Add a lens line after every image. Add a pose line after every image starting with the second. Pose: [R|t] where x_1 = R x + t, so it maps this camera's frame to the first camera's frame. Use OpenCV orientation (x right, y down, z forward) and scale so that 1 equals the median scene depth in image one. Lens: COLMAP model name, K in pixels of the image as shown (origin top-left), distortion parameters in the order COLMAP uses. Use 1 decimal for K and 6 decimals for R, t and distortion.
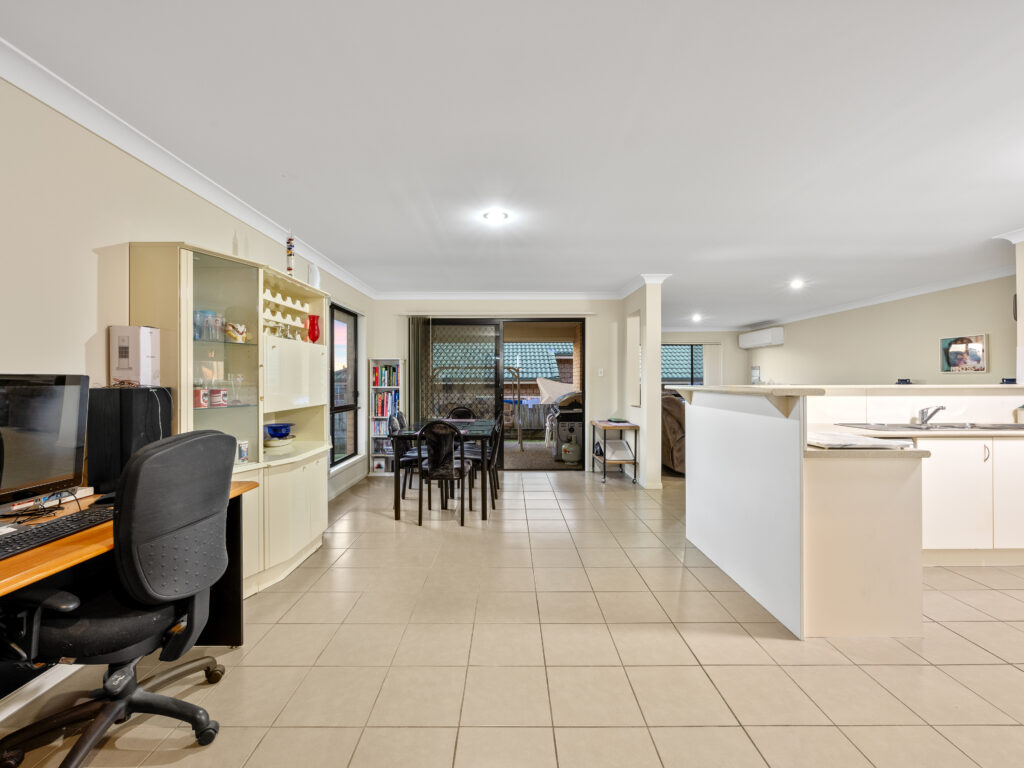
lens RADIAL K [[451.4, 0, 507.0], [0, 451.4, 378.6], [0, 0, 1]] dist [0.003181, 0.000211]
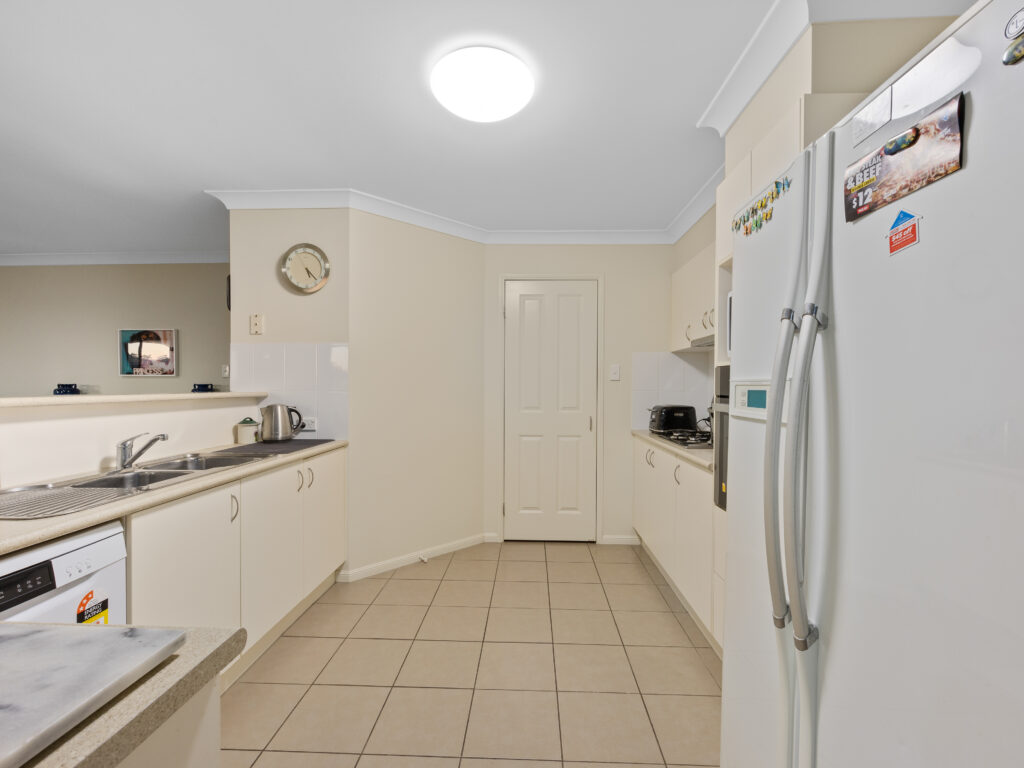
lens RADIAL K [[451.4, 0, 512.6], [0, 451.4, 385.0], [0, 0, 1]] dist [0.003181, 0.000211]
pose [[0.050555, 0.000344, 0.998721, 0.266893], [-0.003425, 0.999994, -0.000171, -0.000675], [-0.998715, -0.003412, 0.050556, 0.338536]]
